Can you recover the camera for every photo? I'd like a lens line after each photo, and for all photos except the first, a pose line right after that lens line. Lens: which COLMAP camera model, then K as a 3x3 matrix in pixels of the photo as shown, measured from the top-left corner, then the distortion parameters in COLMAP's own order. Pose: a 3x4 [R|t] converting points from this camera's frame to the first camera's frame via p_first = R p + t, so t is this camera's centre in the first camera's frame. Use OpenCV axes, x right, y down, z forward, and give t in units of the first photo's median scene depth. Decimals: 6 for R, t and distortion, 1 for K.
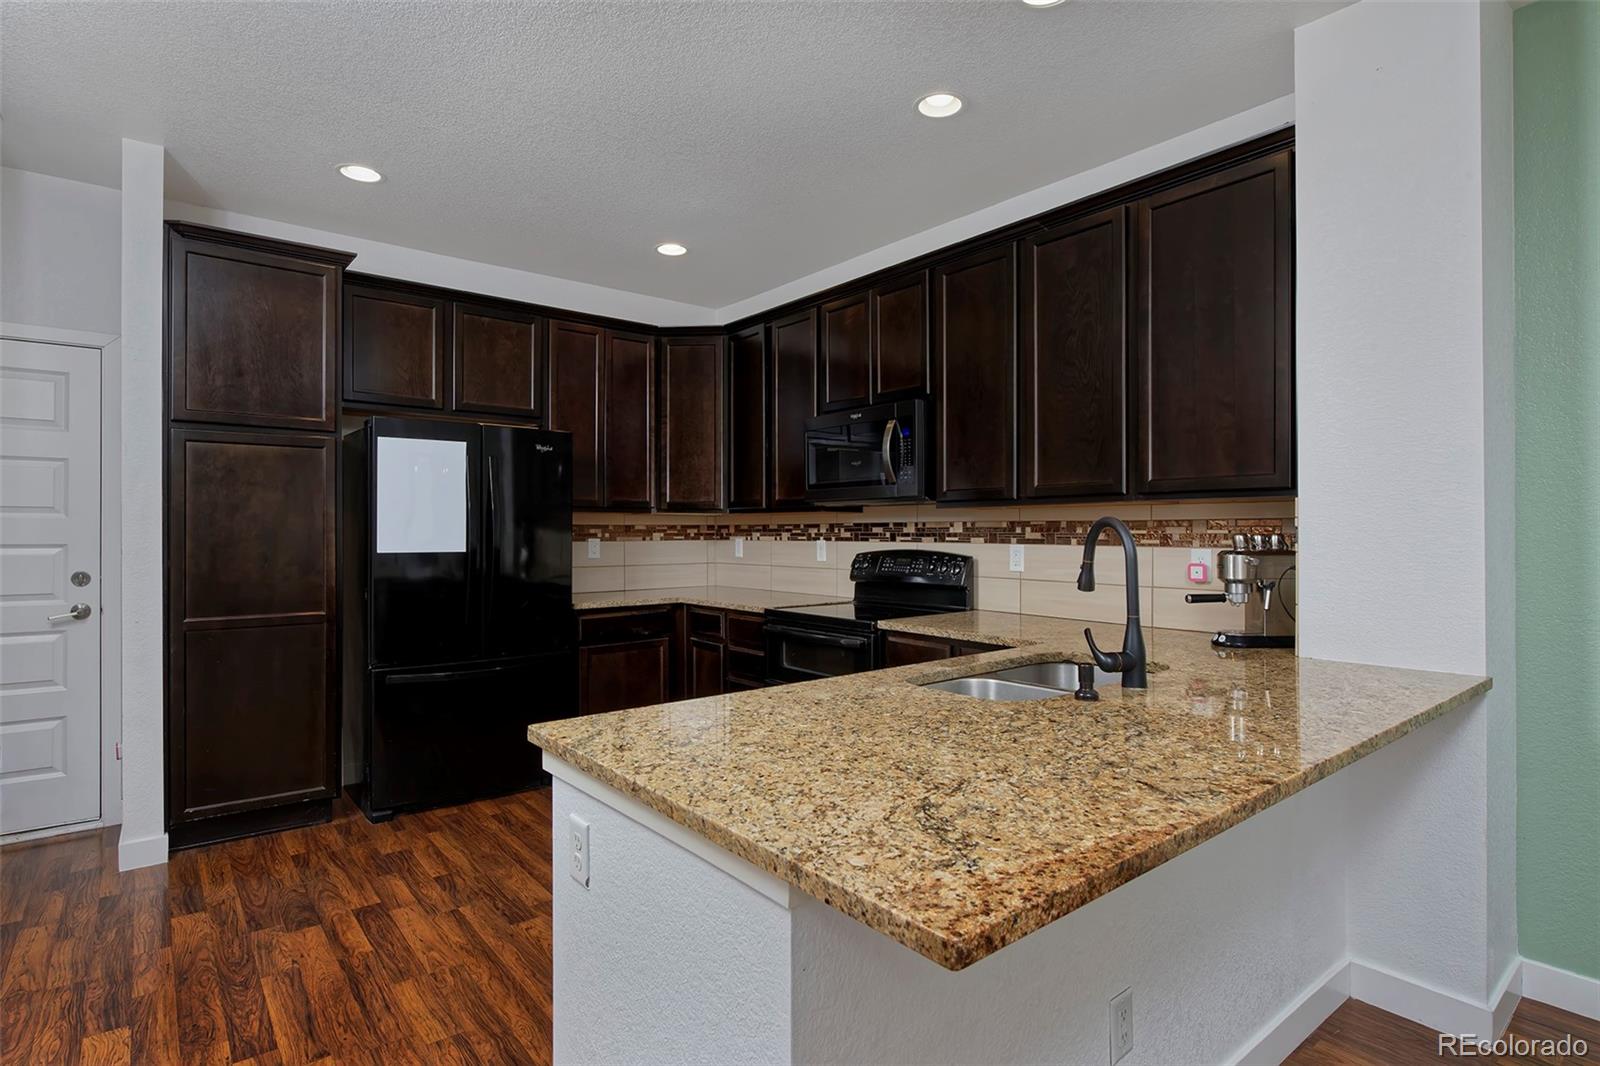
lens RADIAL K [[818.9, 0, 798.0], [0, 818.9, 530.1], [0, 0, 1]] dist [-0.000970, 0.000057]
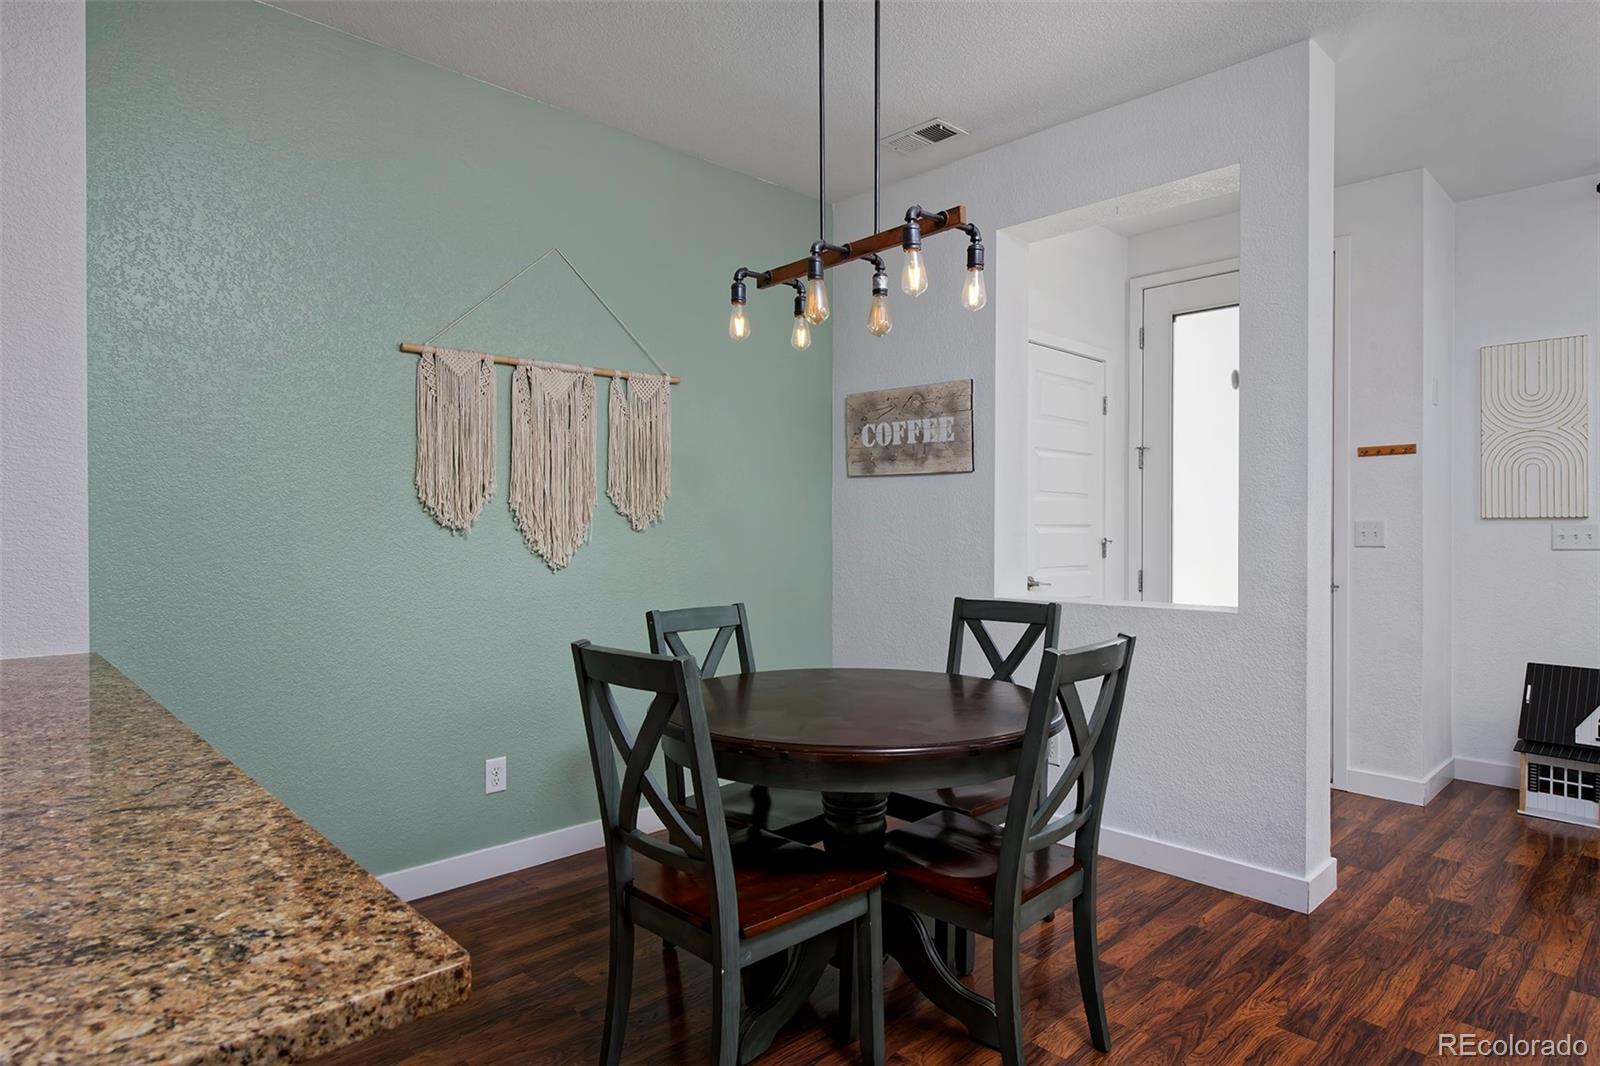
lens RADIAL K [[908.4, 0, 808.6], [0, 908.4, 530.8], [0, 0, 1]] dist [0.001803, 0.000022]
pose [[-0.092794, -0.003930, 0.995678, -0.152000], [-0.004039, 0.999985, 0.003571, 0.020407], [-0.995677, -0.003690, -0.092809, 0.167614]]
